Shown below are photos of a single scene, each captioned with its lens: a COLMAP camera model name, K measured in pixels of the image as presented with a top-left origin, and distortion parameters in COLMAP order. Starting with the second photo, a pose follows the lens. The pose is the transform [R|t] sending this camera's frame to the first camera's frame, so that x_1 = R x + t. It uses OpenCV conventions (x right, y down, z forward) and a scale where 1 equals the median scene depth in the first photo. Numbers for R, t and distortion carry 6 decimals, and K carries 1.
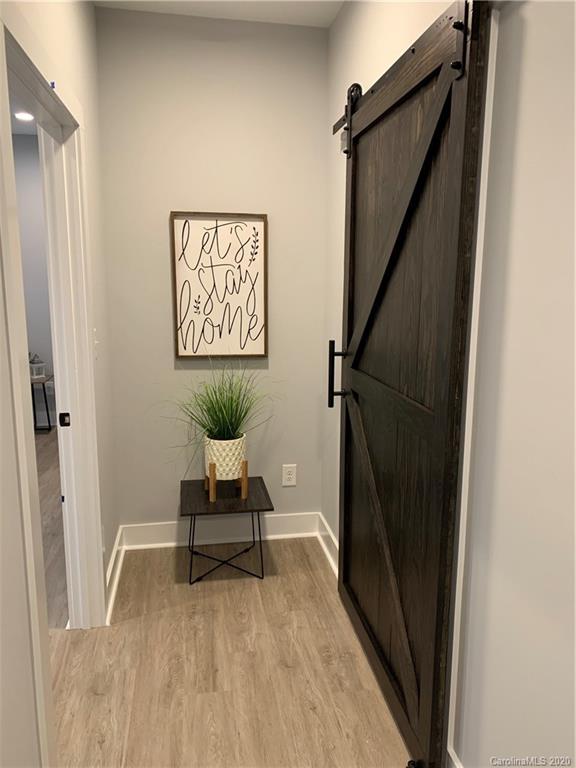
lens RADIAL K [[583.8, 0, 288.0], [0, 583.8, 384.0], [0, 0, 1]] dist [0.026068, 0.003775]
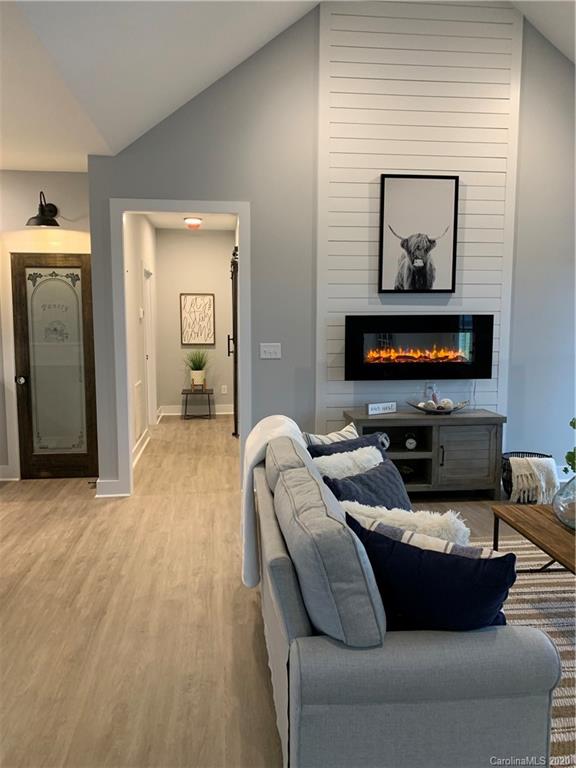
lens RADIAL K [[583.8, 0, 288.0], [0, 583.8, 384.0], [0, 0, 1]] dist [0.026068, 0.003775]
pose [[0.999038, -0.002765, -0.043774, 0.443325], [-0.000077, 0.997898, -0.064799, 0.329483], [0.043861, 0.064740, 0.996938, -1.770720]]
